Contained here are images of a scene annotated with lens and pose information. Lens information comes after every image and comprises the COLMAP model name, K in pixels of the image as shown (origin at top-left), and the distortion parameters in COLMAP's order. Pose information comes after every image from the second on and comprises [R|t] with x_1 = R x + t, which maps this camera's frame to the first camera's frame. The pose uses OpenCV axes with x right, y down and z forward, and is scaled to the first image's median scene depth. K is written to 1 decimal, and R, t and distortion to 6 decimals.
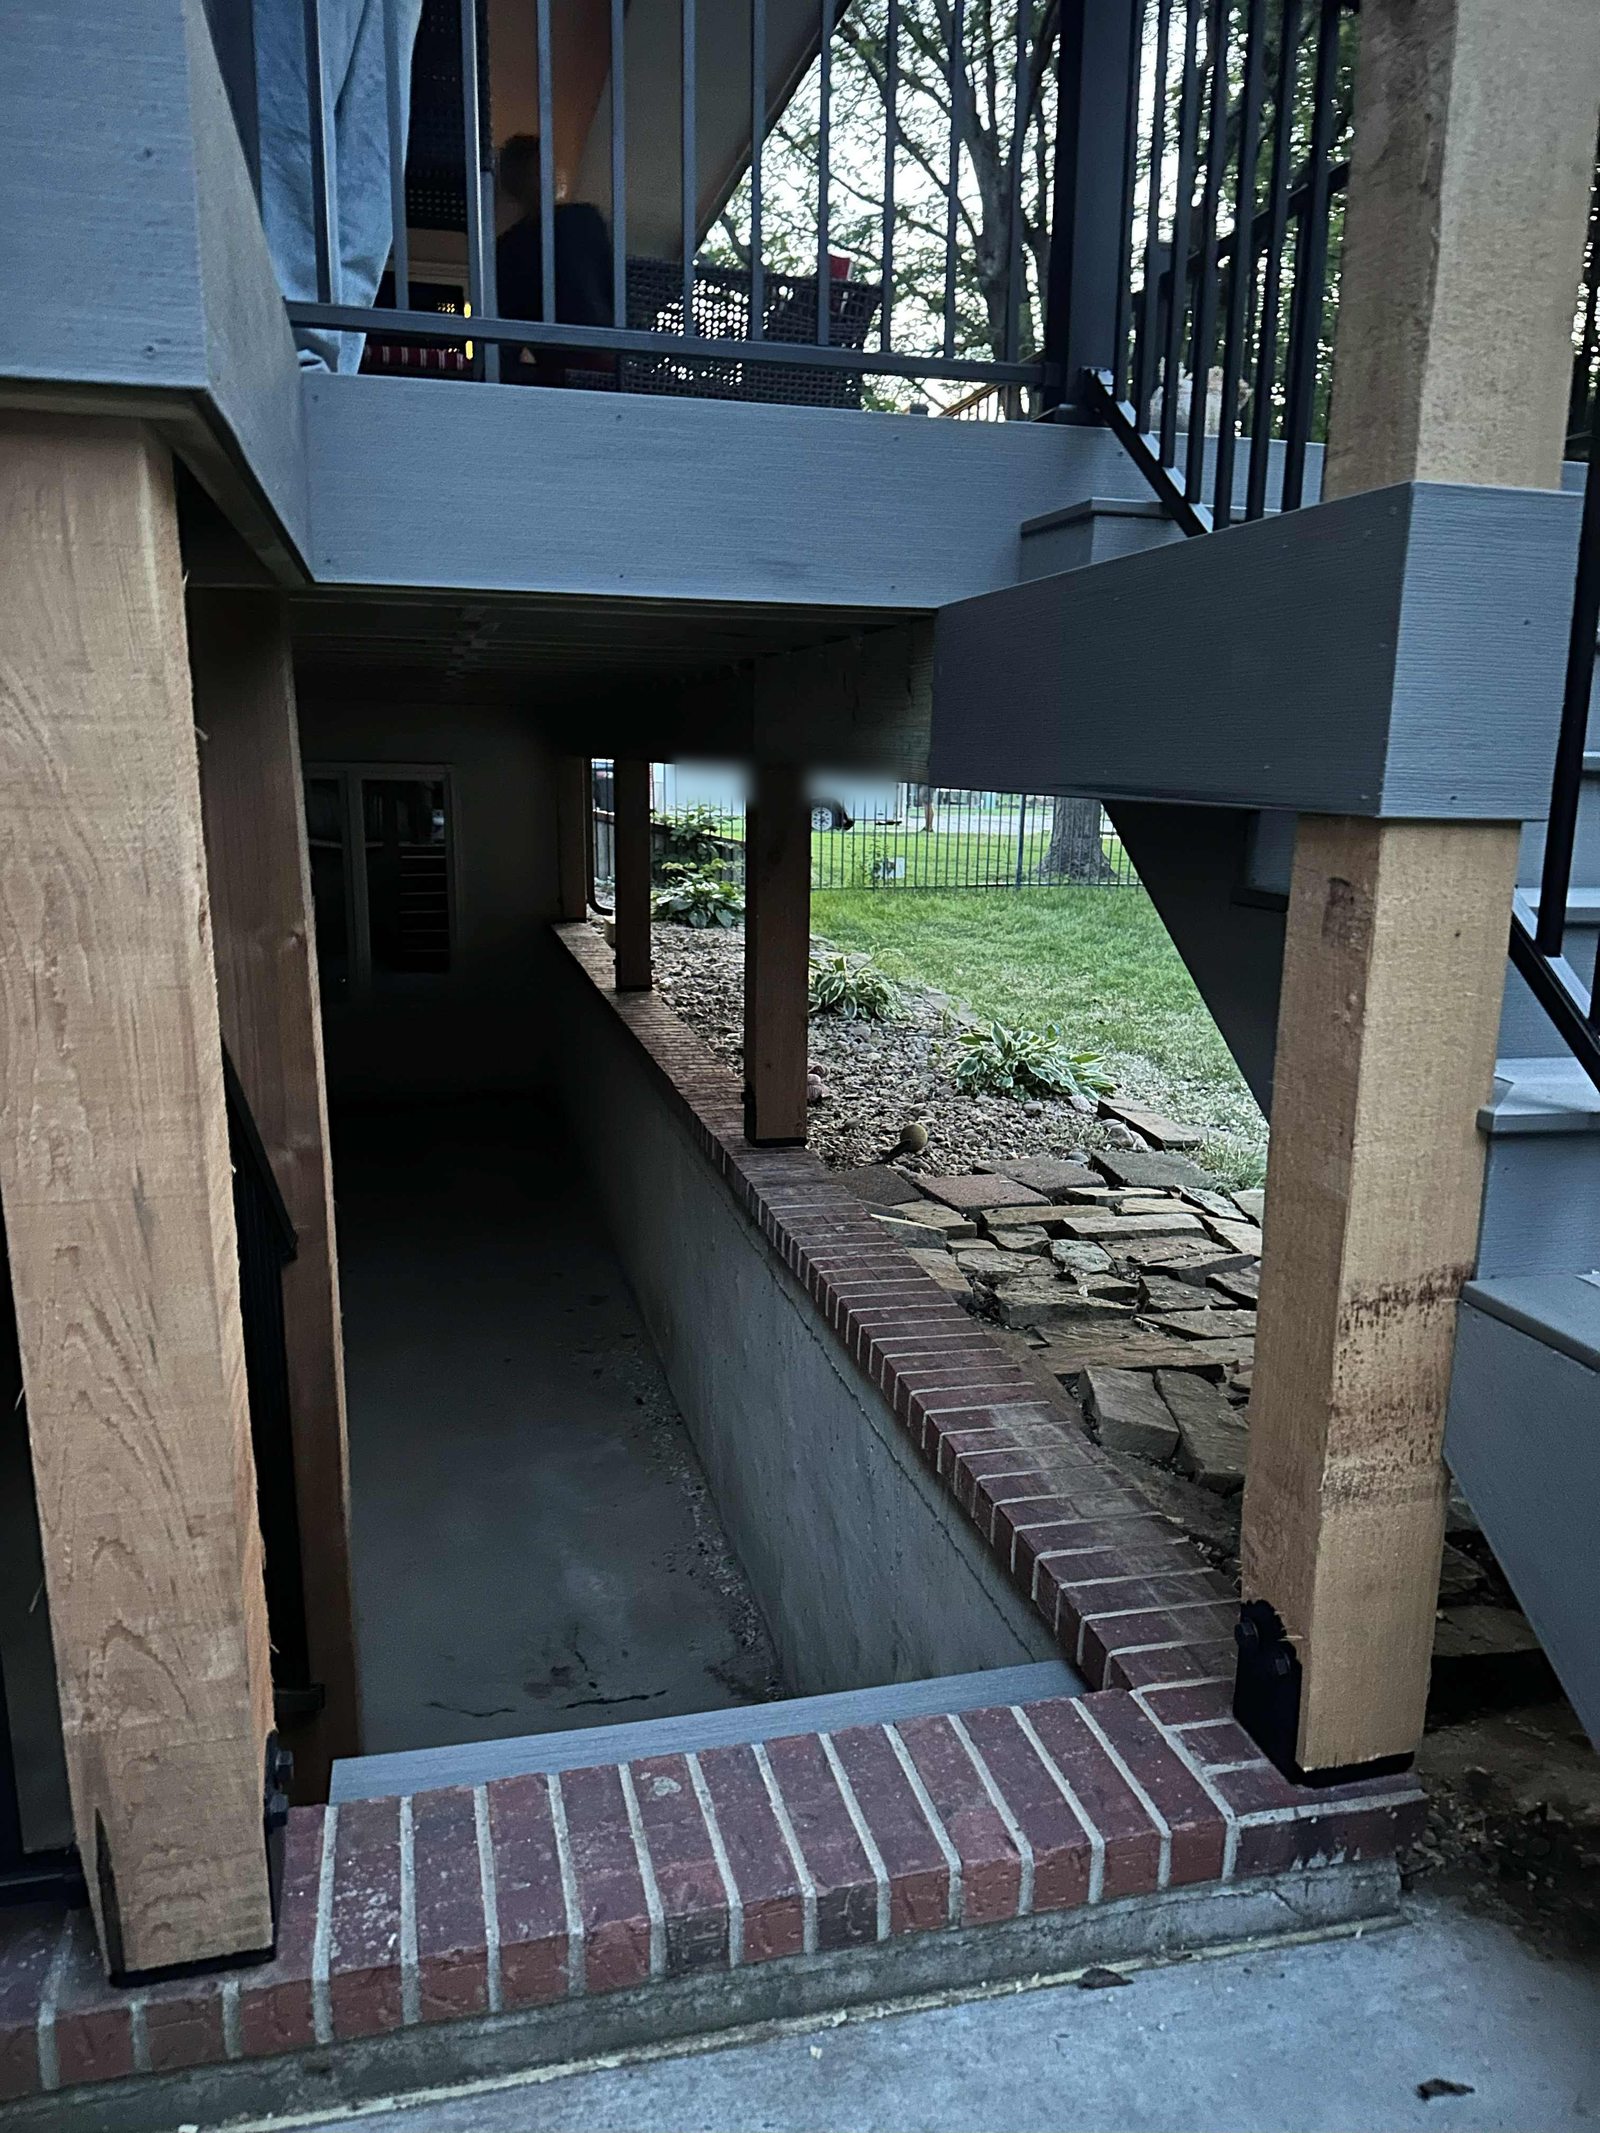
lens RADIAL K [[1477.7, 0, 802.3], [0, 1477.7, 1069.2], [0, 0, 1]] dist [0.011164, -0.018628]
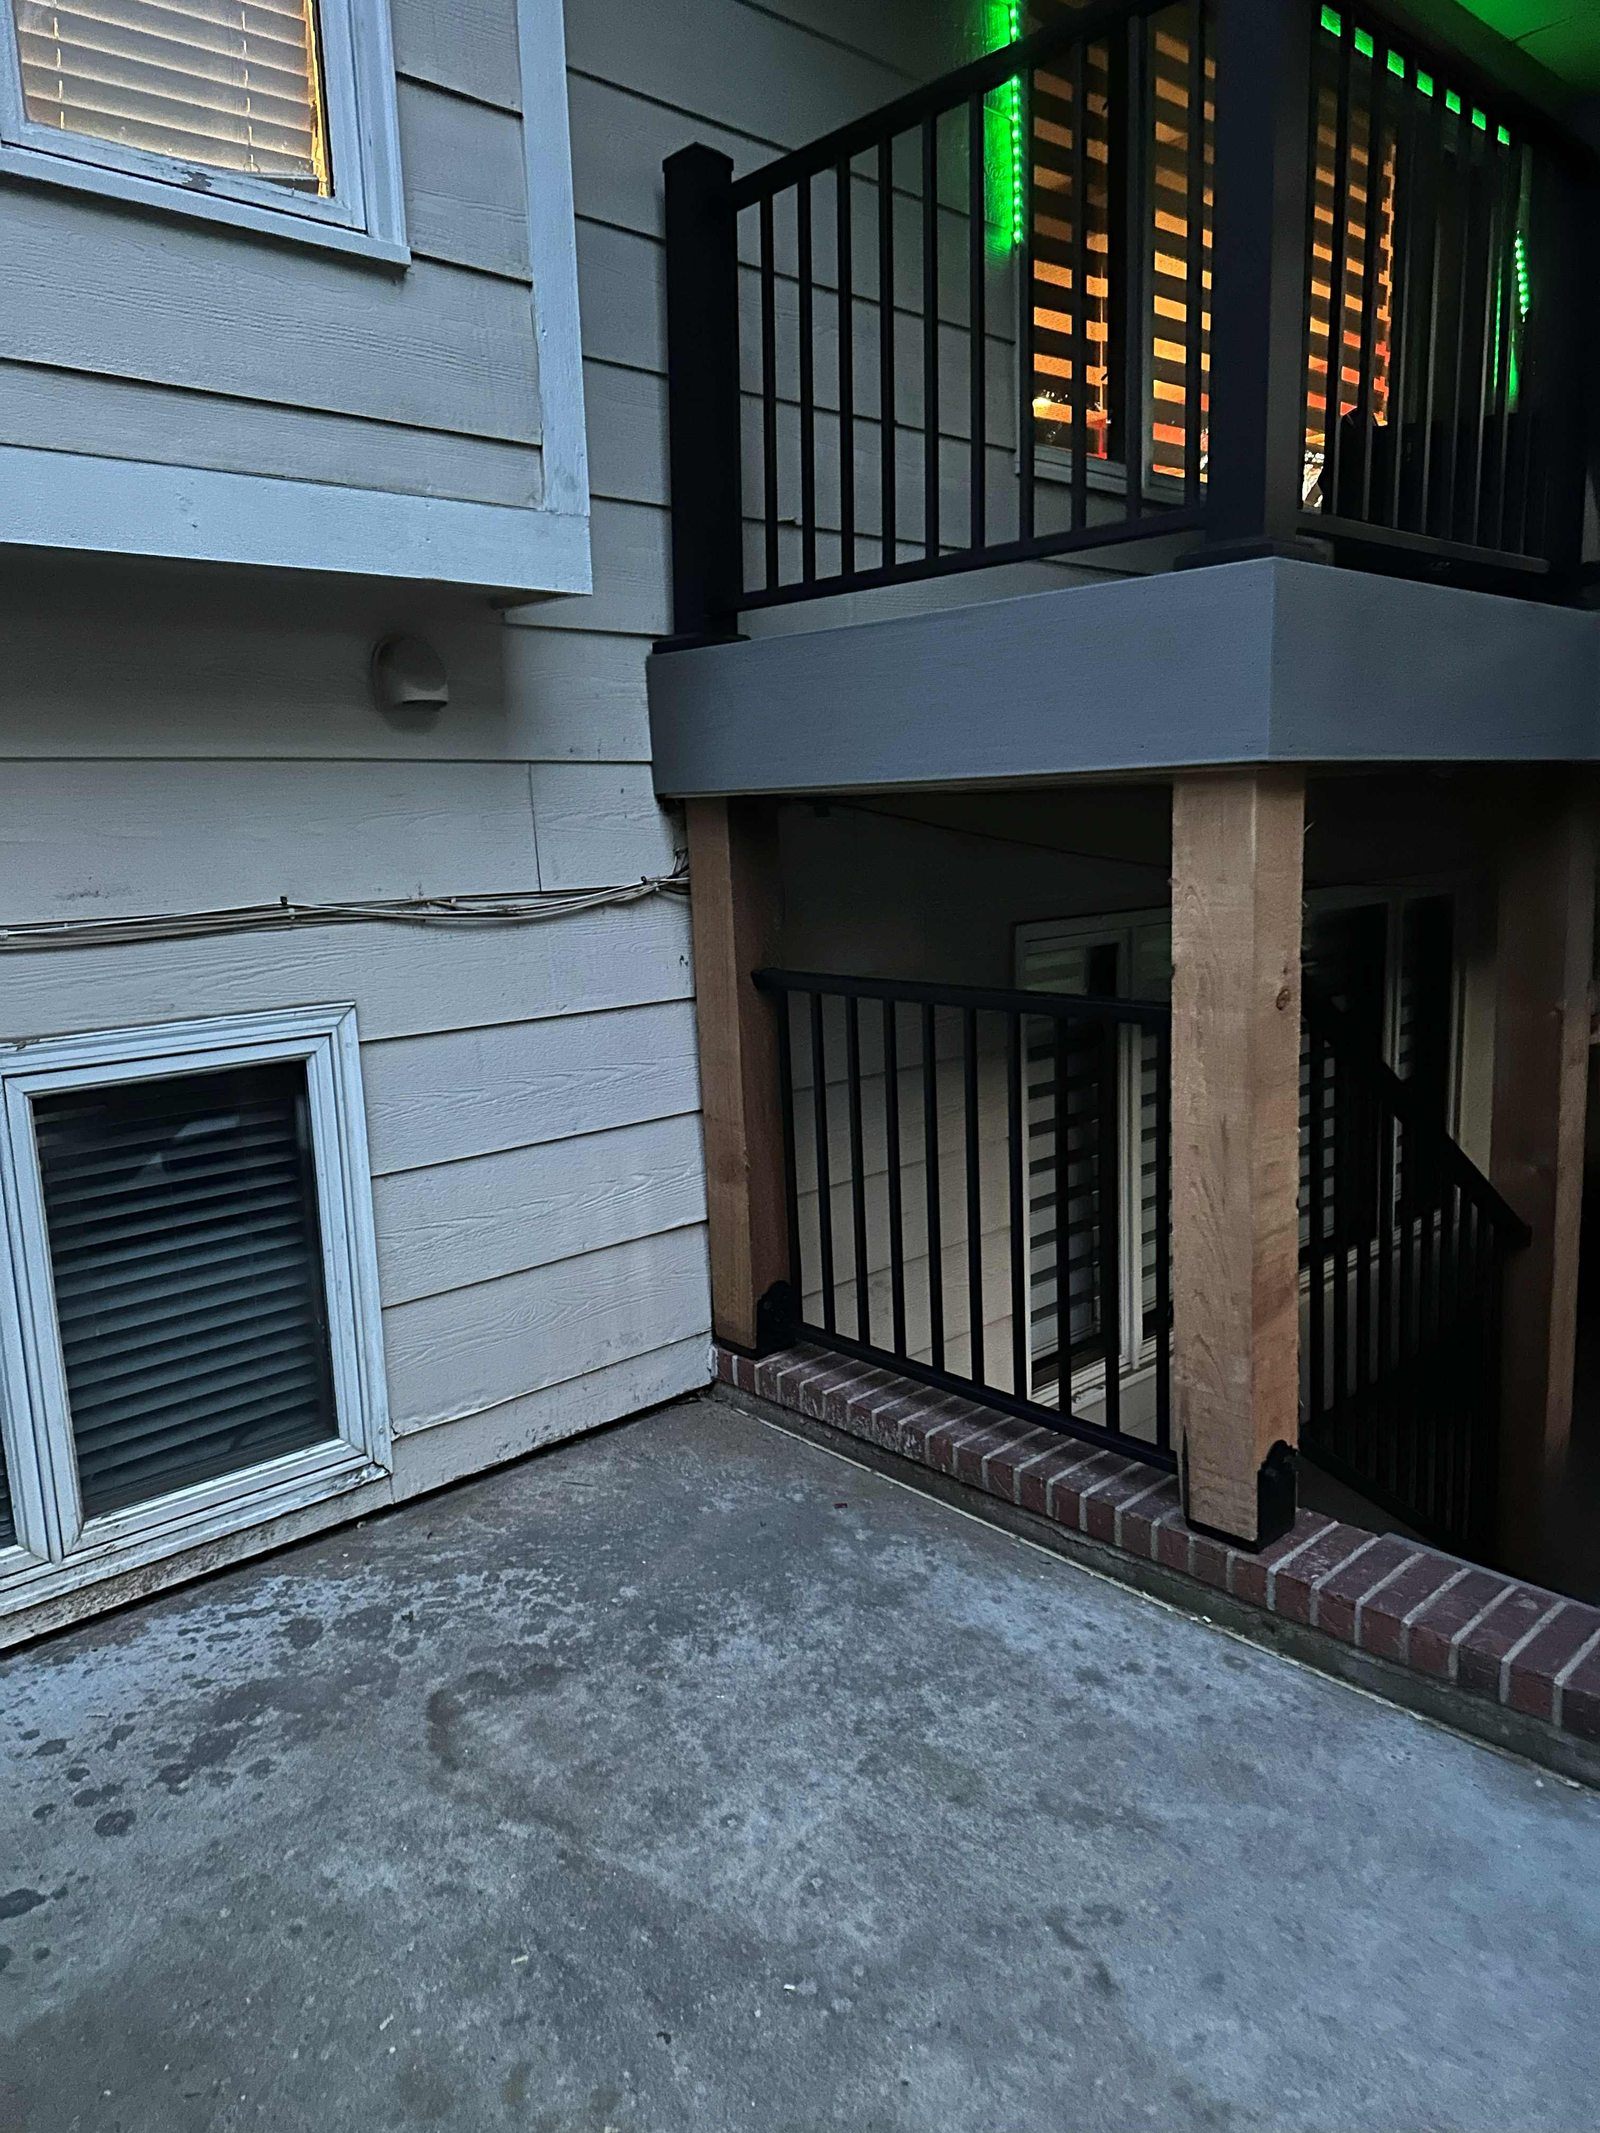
lens RADIAL K [[1477.7, 0, 803.3], [0, 1477.7, 1064.8], [0, 0, 1]] dist [0.011164, -0.018628]
pose [[0.472170, 0.113726, -0.874141, 0.549253], [-0.141773, 0.988531, 0.052028, -0.013363], [0.870032, 0.099364, 0.482878, -0.269981]]
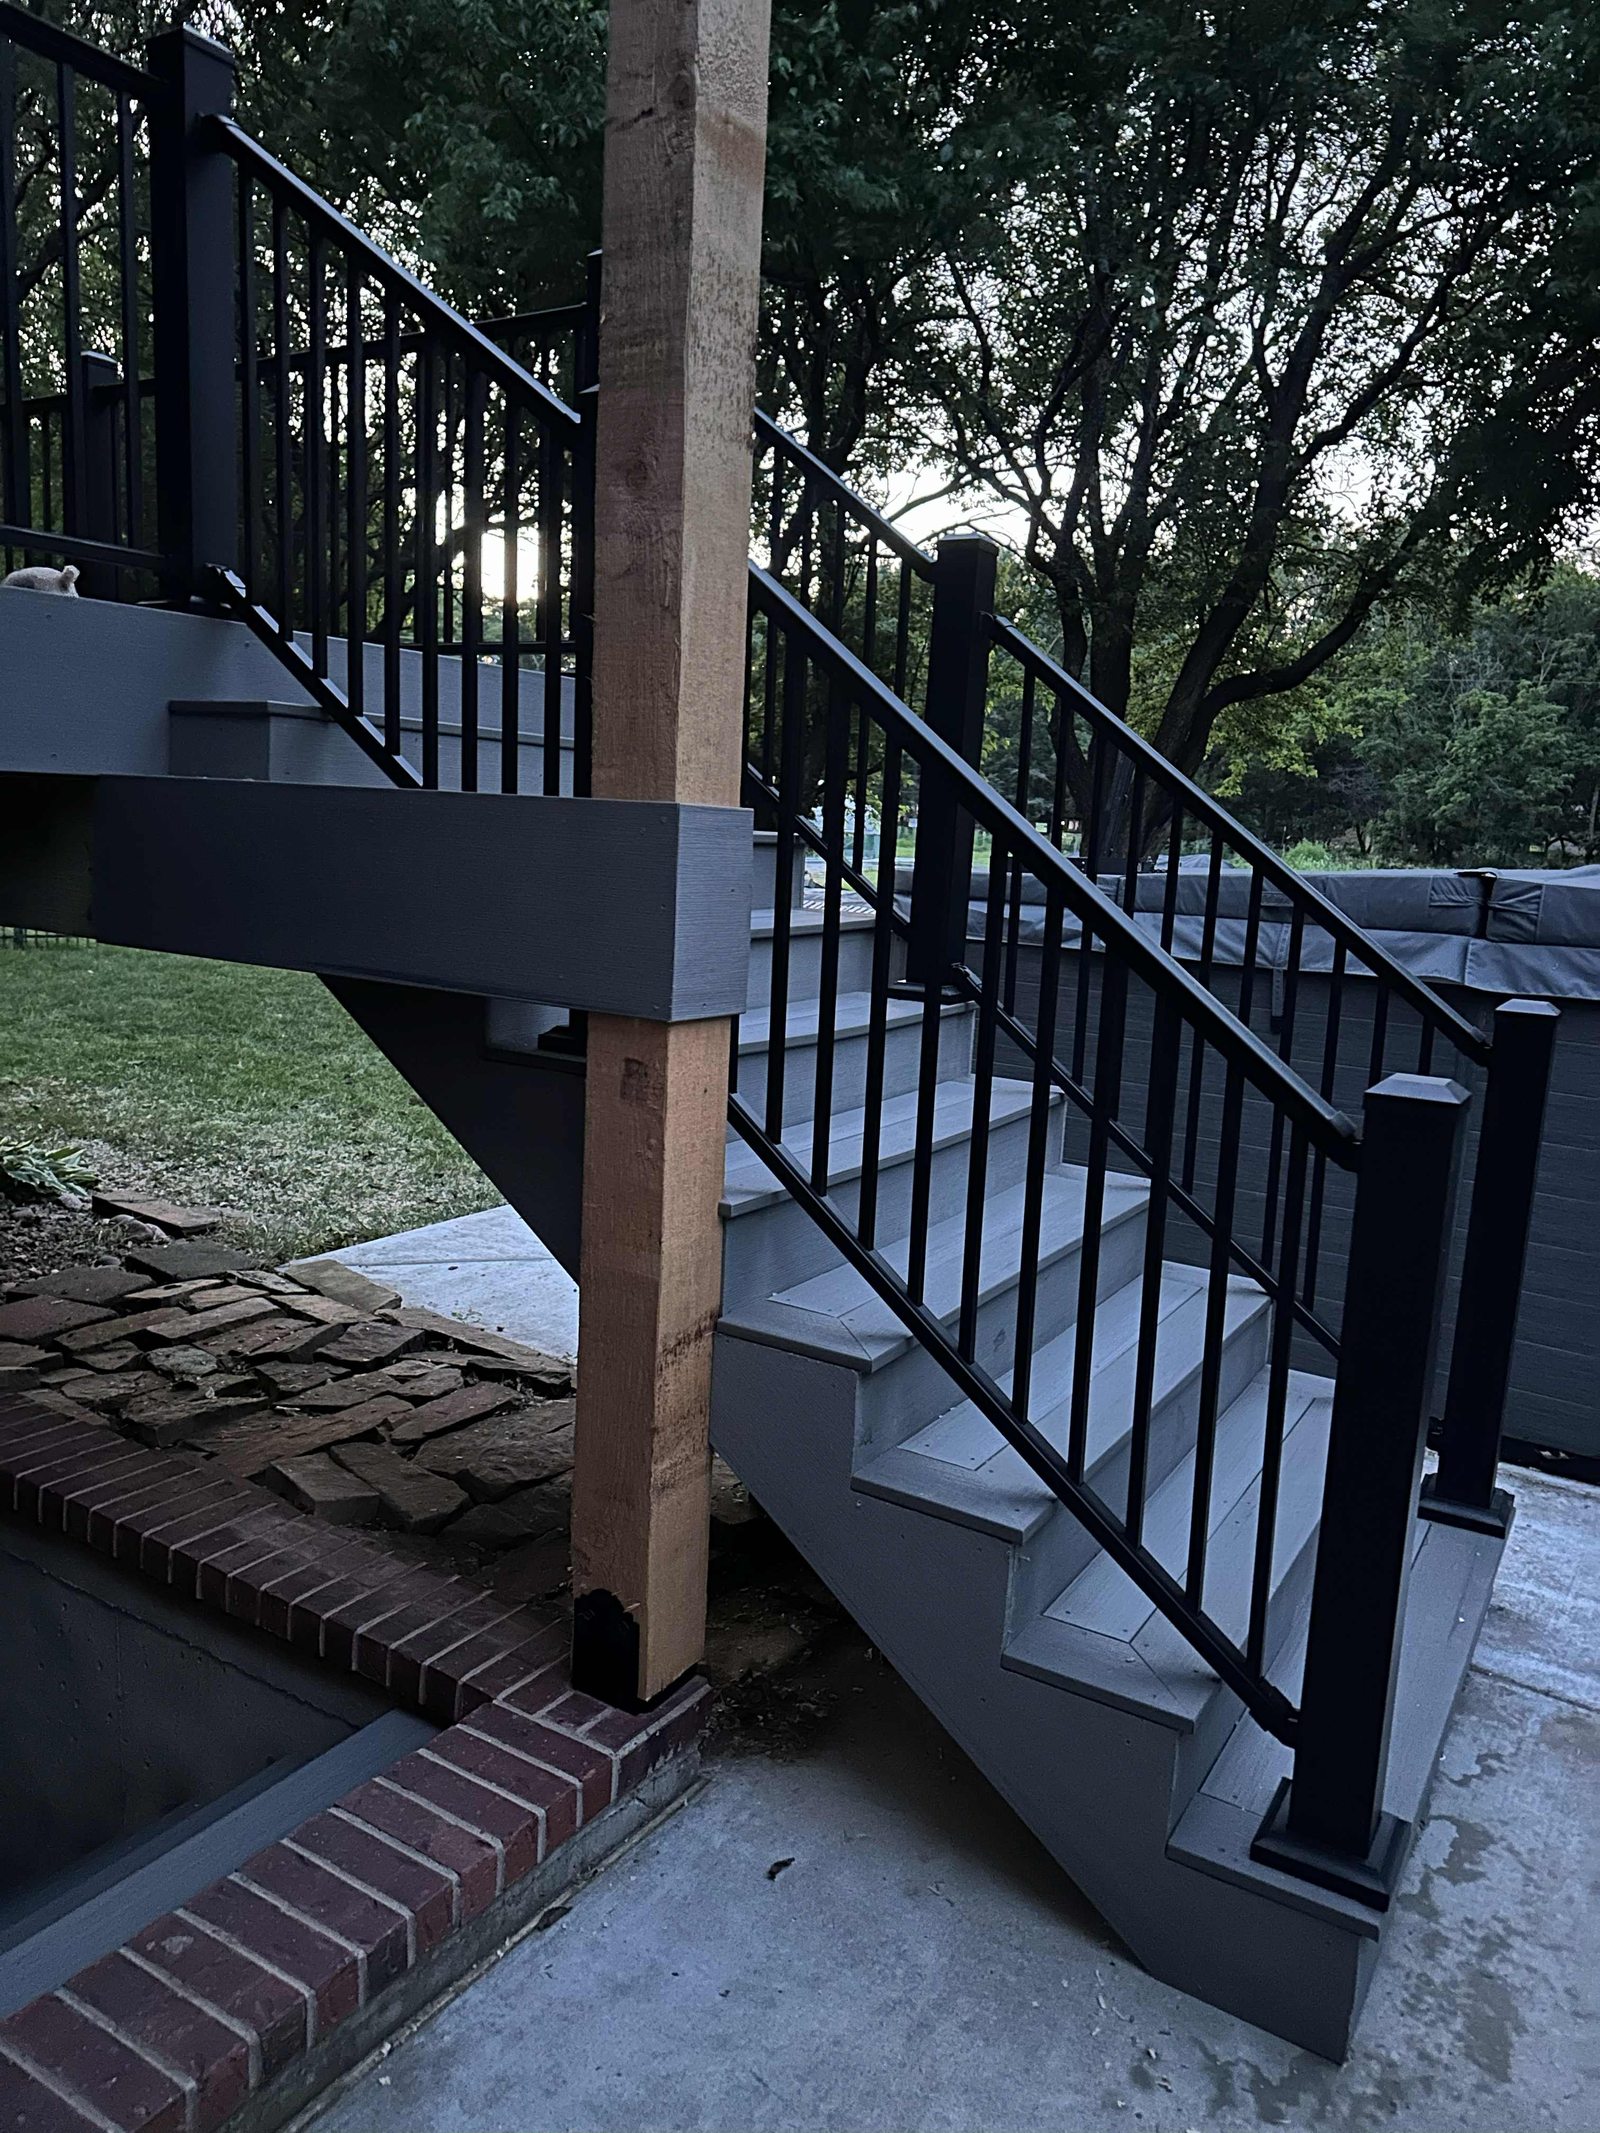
lens RADIAL K [[1477.7, 0, 812.7], [0, 1477.7, 1060.0], [0, 0, 1]] dist [0.011164, -0.018628]
pose [[0.724365, -0.095813, 0.682726, -0.298325], [0.114780, 0.993235, 0.017608, -0.082229], [-0.679795, 0.065609, 0.730462, -0.096070]]
